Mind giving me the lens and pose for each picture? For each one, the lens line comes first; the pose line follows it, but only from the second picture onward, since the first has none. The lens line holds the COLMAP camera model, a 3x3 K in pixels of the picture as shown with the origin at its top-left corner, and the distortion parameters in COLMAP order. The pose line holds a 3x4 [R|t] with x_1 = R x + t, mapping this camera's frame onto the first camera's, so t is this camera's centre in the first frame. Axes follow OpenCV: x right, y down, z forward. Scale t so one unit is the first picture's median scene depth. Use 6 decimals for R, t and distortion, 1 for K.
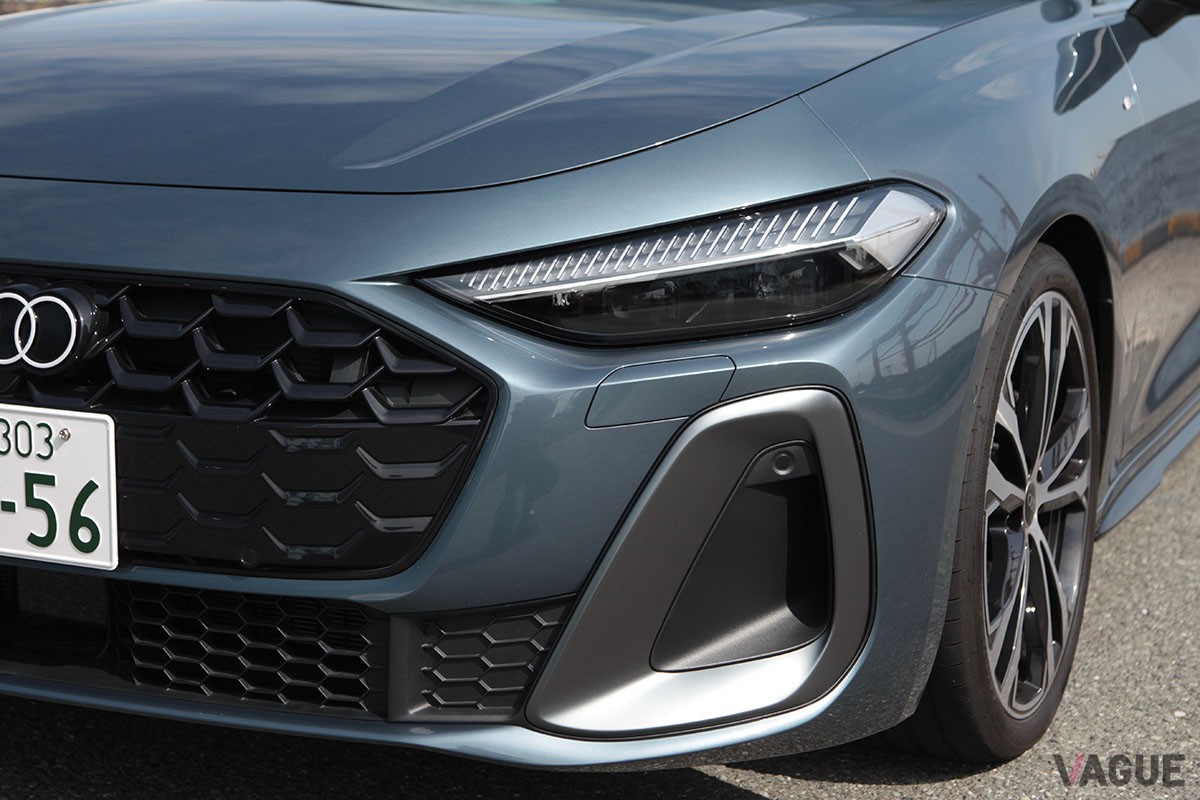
lens RADIAL K [[1767.0, 0, 600.0], [0, 1767.0, 400.0], [0, 0, 1]] dist [0.251876, 0.034805]
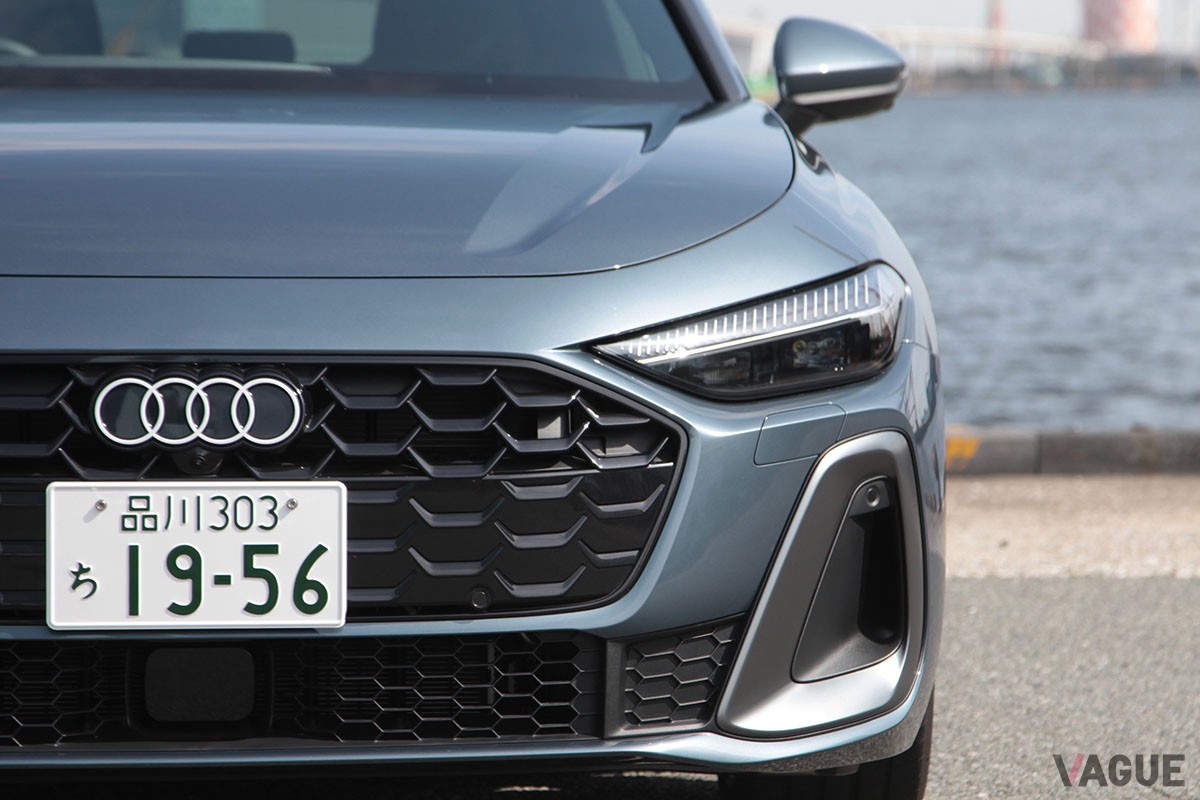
lens RADIAL K [[4027.8, 0, 600.0], [0, 4027.8, 400.0], [0, 0, 1]] dist [0.437686, -1.827470]
pose [[0.871568, -0.030945, 0.489298, -1.316392], [0.093752, 0.990109, -0.104379, 0.227105], [-0.481228, 0.136846, 0.865848, -1.190762]]
